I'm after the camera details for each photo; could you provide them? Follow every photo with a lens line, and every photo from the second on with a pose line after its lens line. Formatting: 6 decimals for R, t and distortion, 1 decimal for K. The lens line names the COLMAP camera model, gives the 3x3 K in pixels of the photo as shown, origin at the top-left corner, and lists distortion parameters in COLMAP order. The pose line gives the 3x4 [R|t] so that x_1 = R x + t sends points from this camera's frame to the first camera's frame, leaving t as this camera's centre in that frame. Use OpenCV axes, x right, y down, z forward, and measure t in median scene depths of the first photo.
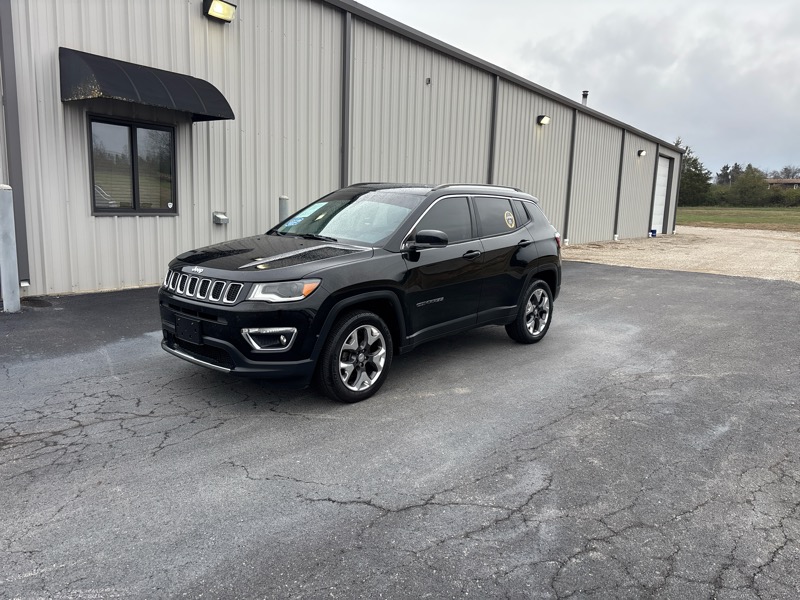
lens RADIAL K [[603.4, 0, 396.9], [0, 603.4, 300.2], [0, 0, 1]] dist [0.044838, -0.041523]
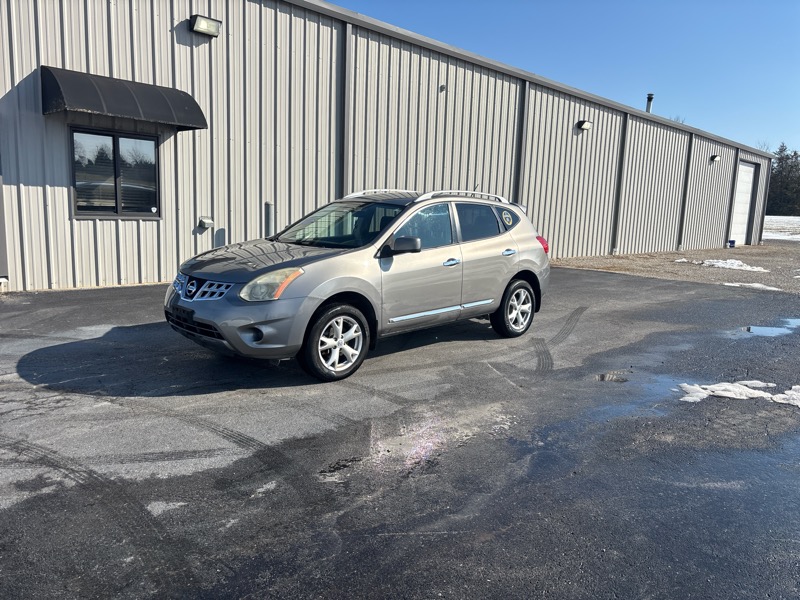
lens RADIAL K [[603.4, 0, 404.8], [0, 603.4, 300.3], [0, 0, 1]] dist [0.044838, -0.041523]
pose [[0.989399, 0.026150, -0.142846, 0.231075], [-0.027962, 0.999552, -0.010696, 0.001345], [0.142502, 0.014577, 0.989687, 0.010996]]
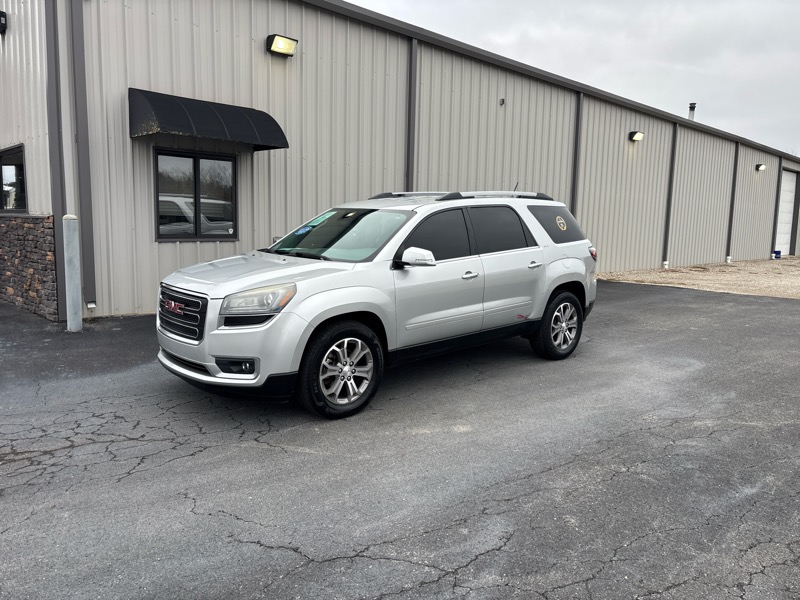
lens RADIAL K [[603.4, 0, 394.9], [0, 603.4, 294.5], [0, 0, 1]] dist [0.044838, -0.041523]
pose [[0.983695, 0.010914, -0.179515, 0.099209], [-0.018658, 0.998964, -0.041504, -0.009534], [0.178876, 0.044177, 0.982879, 0.029774]]
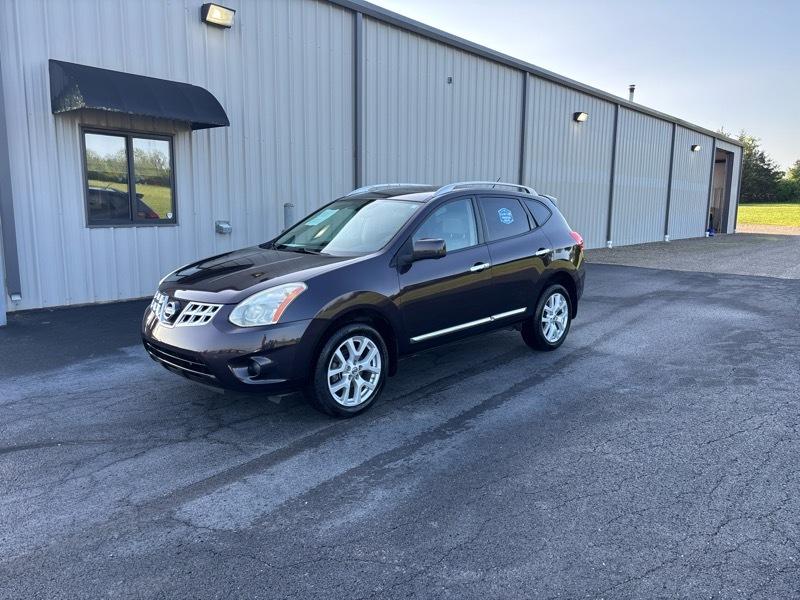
lens RADIAL K [[603.4, 0, 396.0], [0, 603.4, 301.2], [0, 0, 1]] dist [0.044838, -0.041523]
pose [[0.995607, -0.008740, -0.093224, 0.087817], [0.008218, 0.999948, -0.005985, -0.008409], [0.093271, 0.005193, 0.995627, 0.056512]]
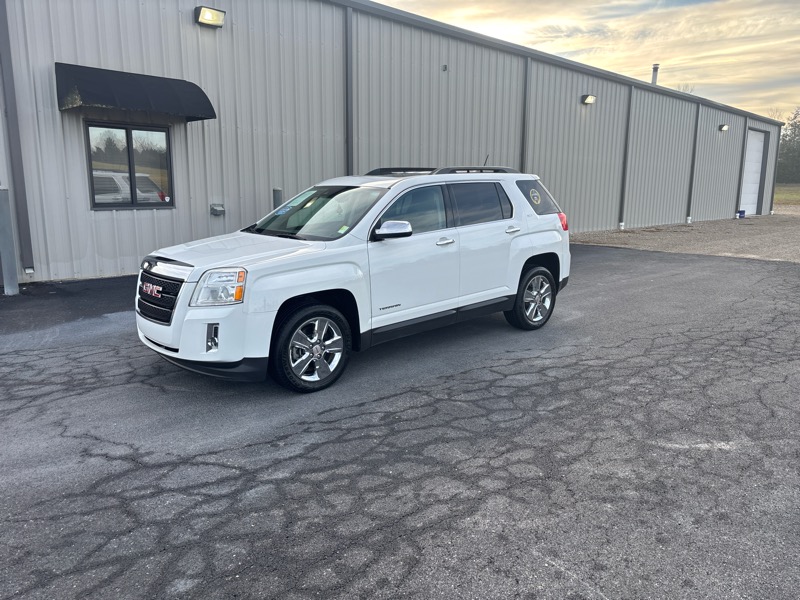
lens RADIAL K [[603.4, 0, 395.2], [0, 603.4, 299.6], [0, 0, 1]] dist [0.044838, -0.041523]
pose [[0.985420, 0.006037, -0.170033, 0.235783], [-0.002299, 0.999752, 0.022170, 0.000608], [0.170125, -0.021456, 0.985189, -0.020189]]
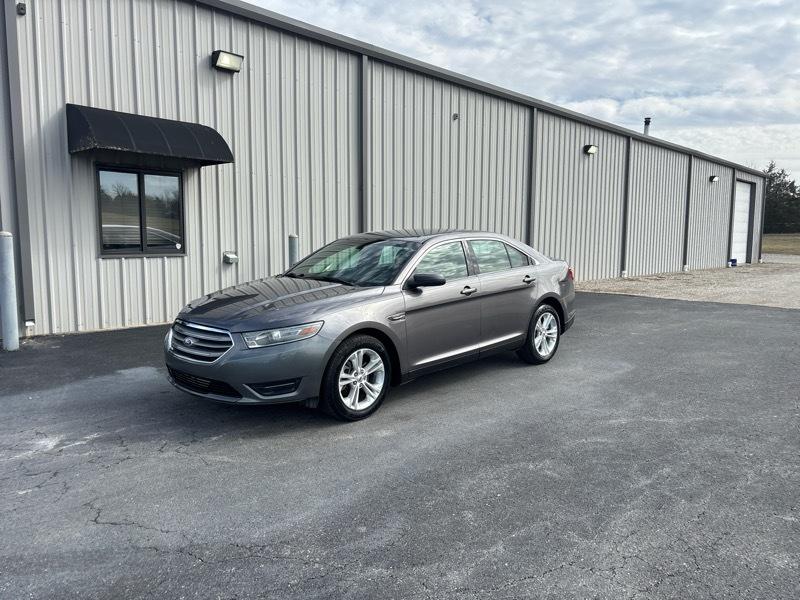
lens RADIAL K [[603.4, 0, 402.6], [0, 603.4, 302.4], [0, 0, 1]] dist [0.044838, -0.041523]
pose [[0.991219, -0.010857, -0.131782, 0.152828], [0.003799, 0.998551, -0.053688, -0.003236], [0.132174, 0.052716, 0.989824, 0.025828]]
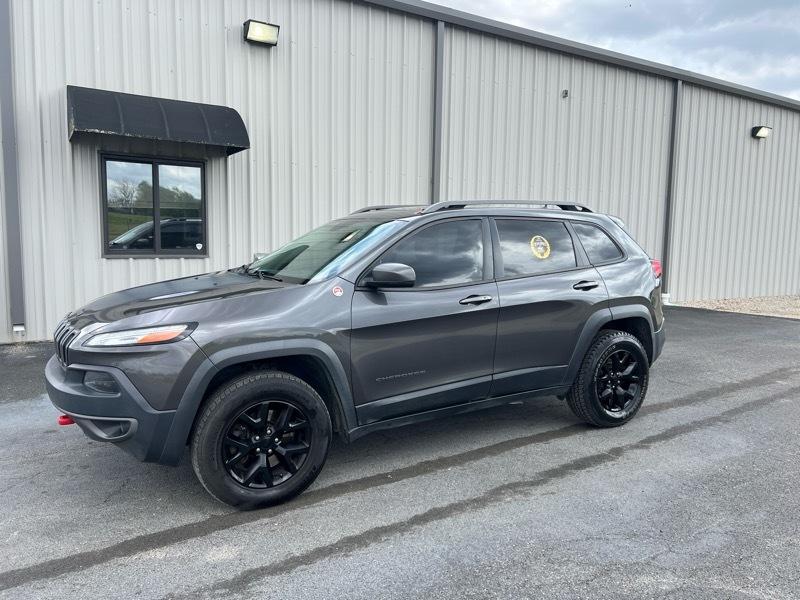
lens RADIAL K [[603.4, 0, 401.0], [0, 603.4, 299.3], [0, 0, 1]] dist [0.044838, -0.041523]
pose [[0.921927, 0.020825, -0.386803, 0.279256], [-0.048560, 0.996890, -0.062069, -0.036690], [0.384307, 0.076006, 0.920071, 0.297107]]
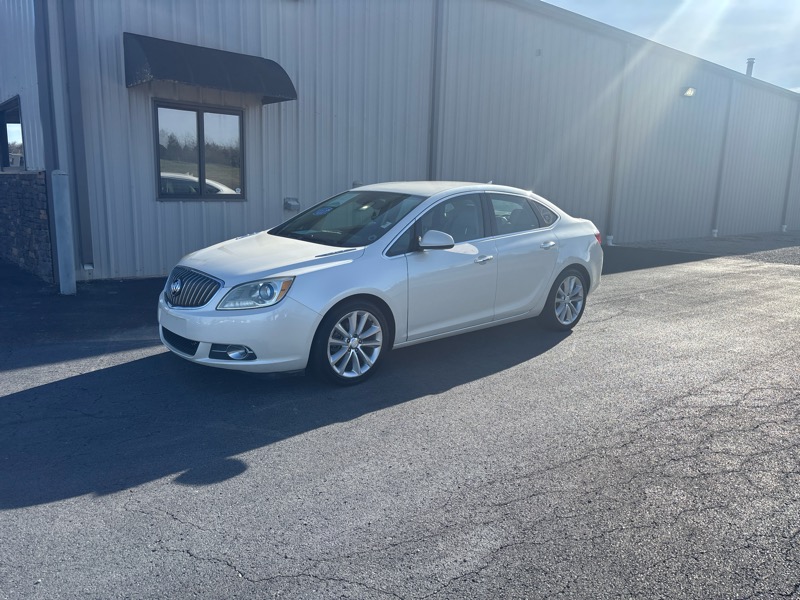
lens RADIAL K [[603.4, 0, 395.4], [0, 603.4, 298.5], [0, 0, 1]] dist [0.044838, -0.041523]
pose [[0.970457, 0.037276, -0.238376, 0.122011], [-0.033484, 0.999240, 0.019936, -0.010004], [0.238938, -0.011366, 0.970968, 0.109313]]
